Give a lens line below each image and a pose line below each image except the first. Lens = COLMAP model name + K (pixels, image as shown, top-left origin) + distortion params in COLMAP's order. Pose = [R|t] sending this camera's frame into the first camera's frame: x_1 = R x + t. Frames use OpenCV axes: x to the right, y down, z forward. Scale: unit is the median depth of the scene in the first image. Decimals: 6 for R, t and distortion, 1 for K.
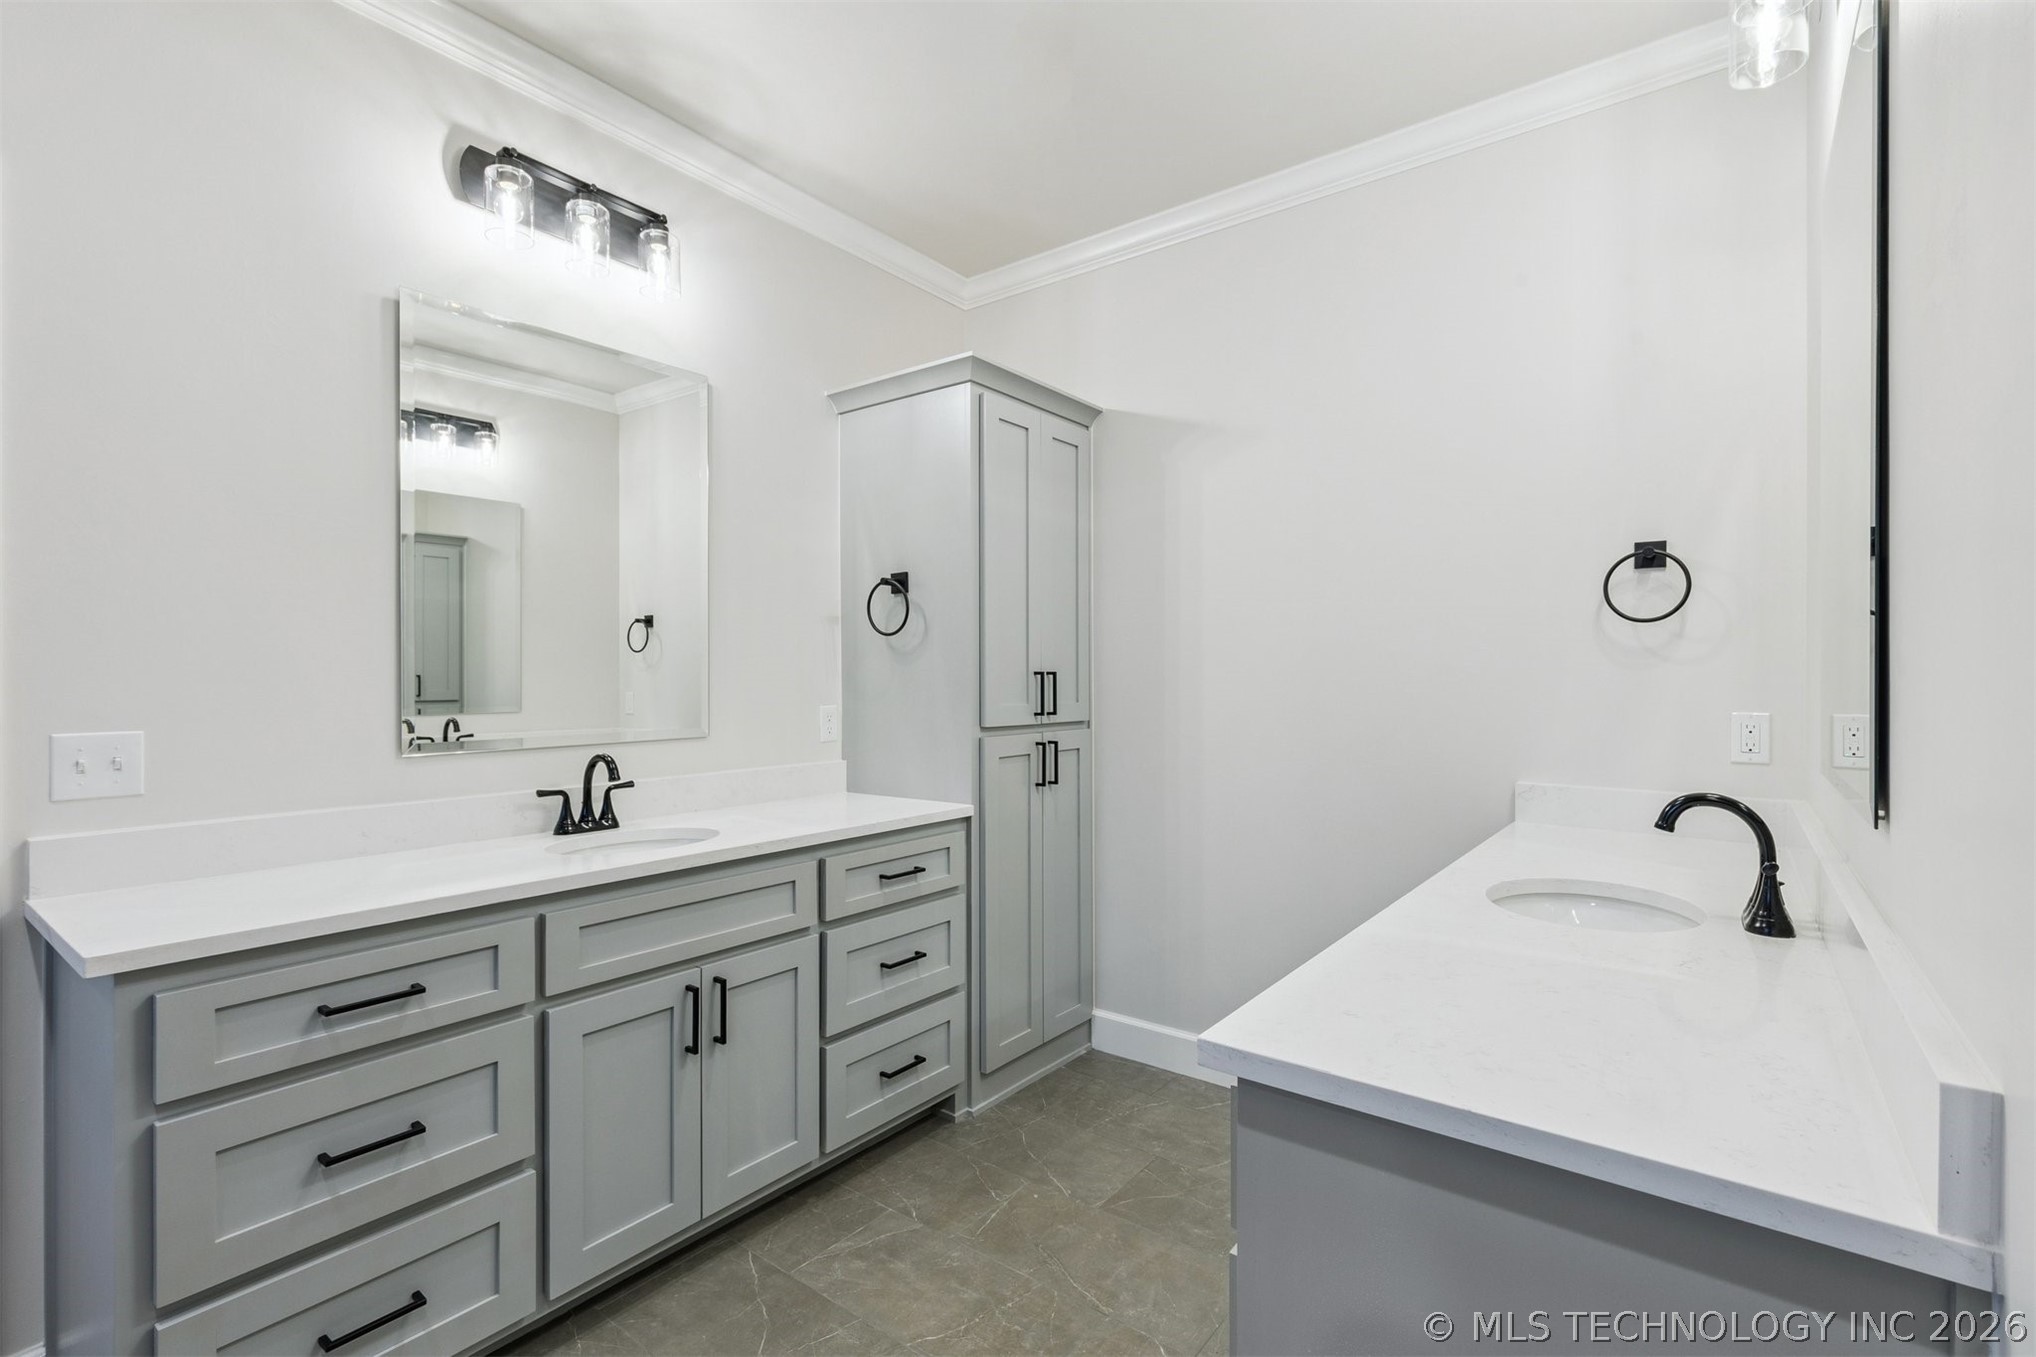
lens RADIAL K [[919.9, 0, 1003.3], [0, 919.9, 682.9], [0, 0, 1]] dist [0.005259, 0.001339]
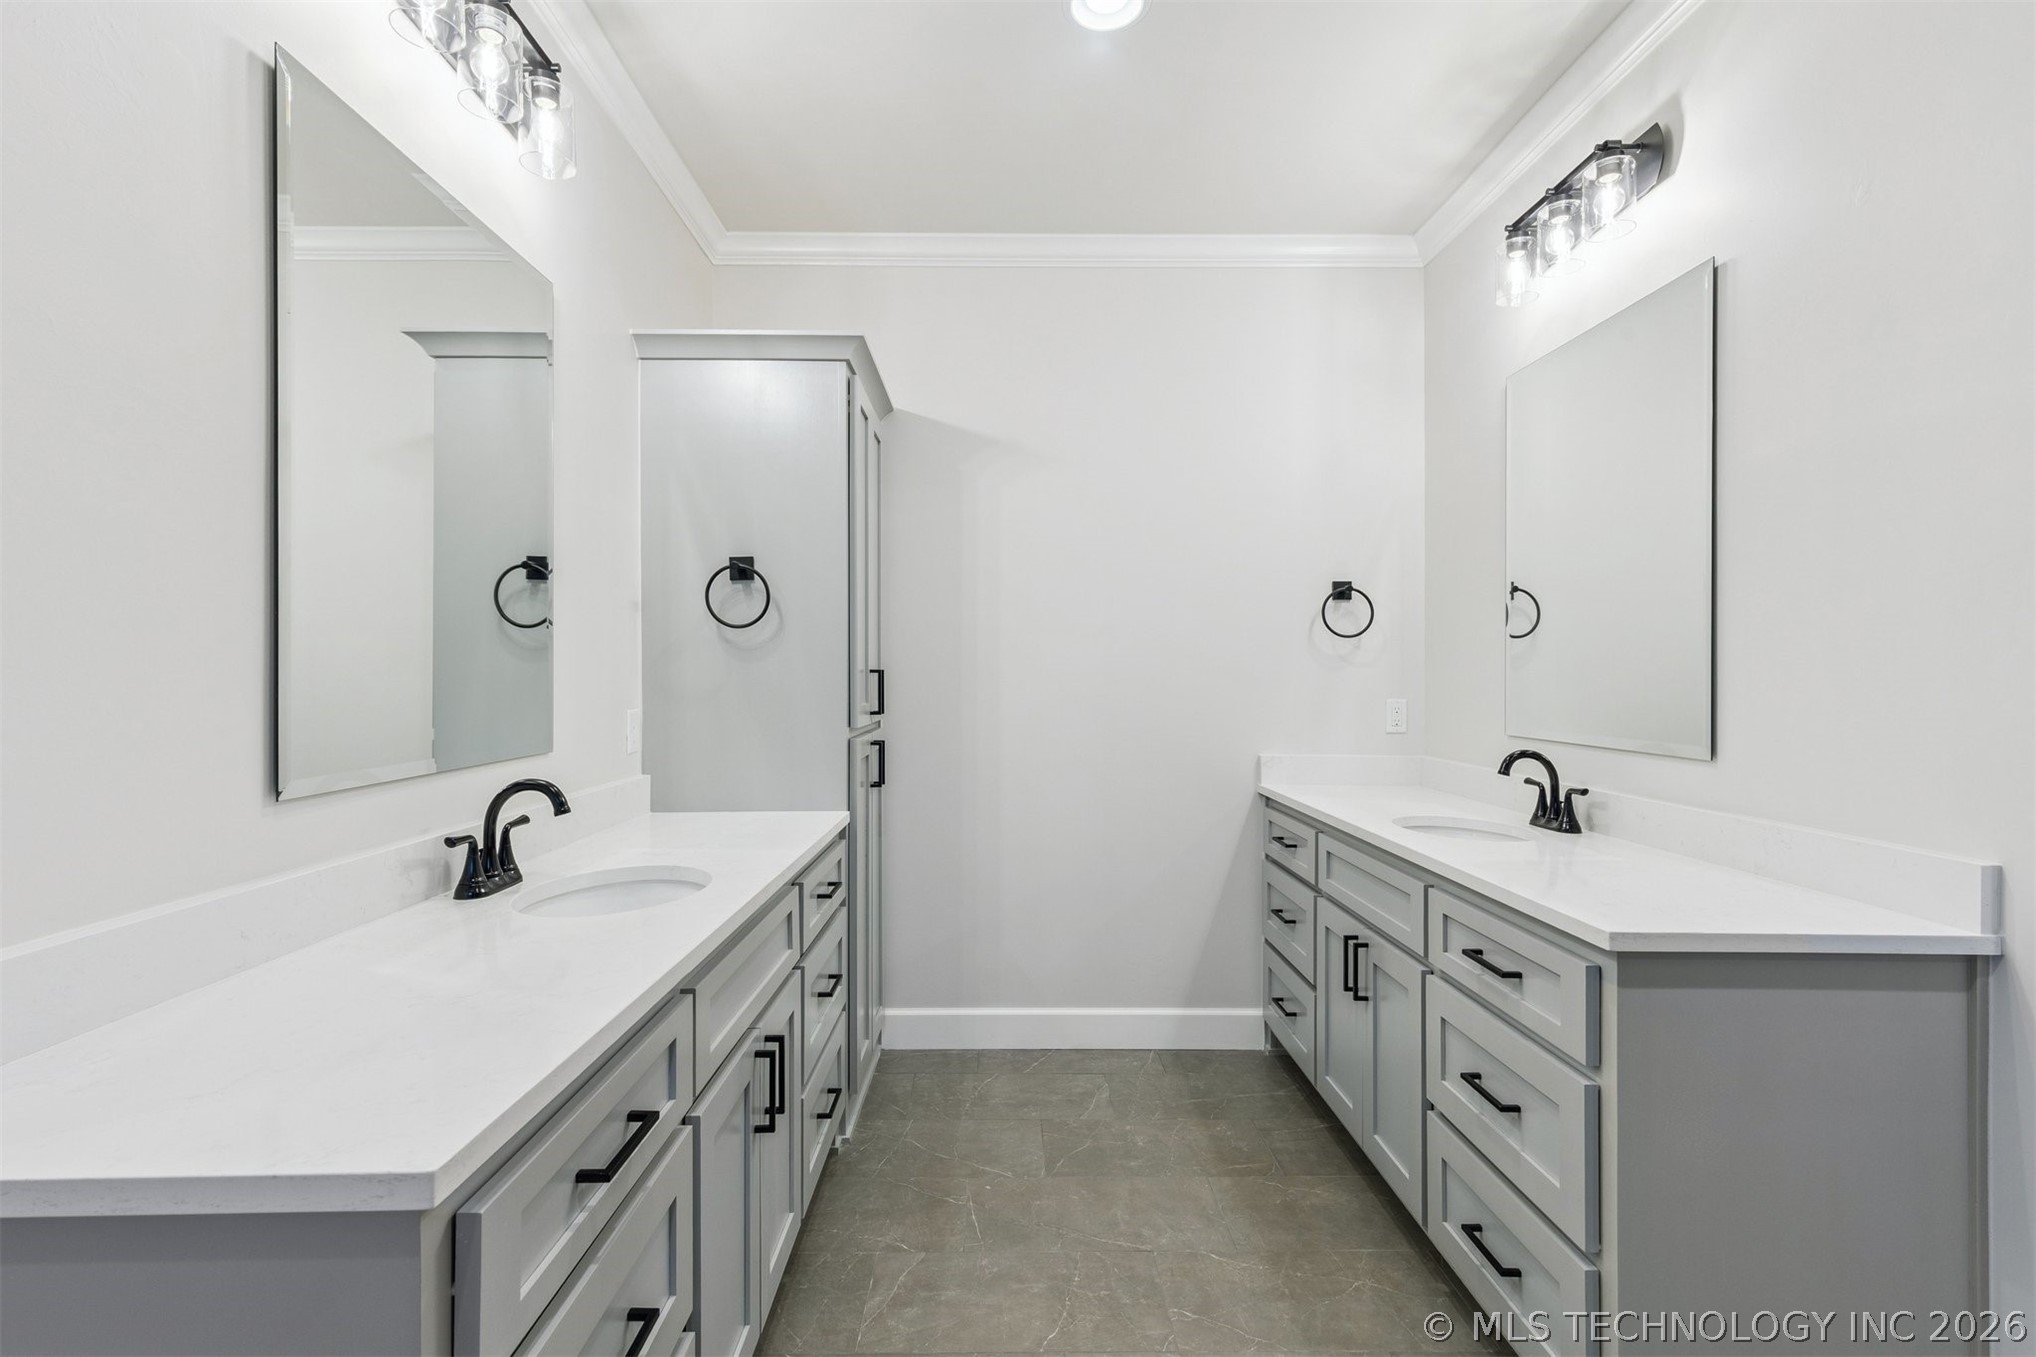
lens RADIAL K [[919.9, 0, 1006.8], [0, 919.9, 678.3], [0, 0, 1]] dist [0.005259, 0.001339]
pose [[0.790044, -0.000464, 0.613050, -0.590646], [0.002070, 0.999996, -0.001911, -0.001404], [-0.613047, 0.002779, 0.790042, 0.191764]]
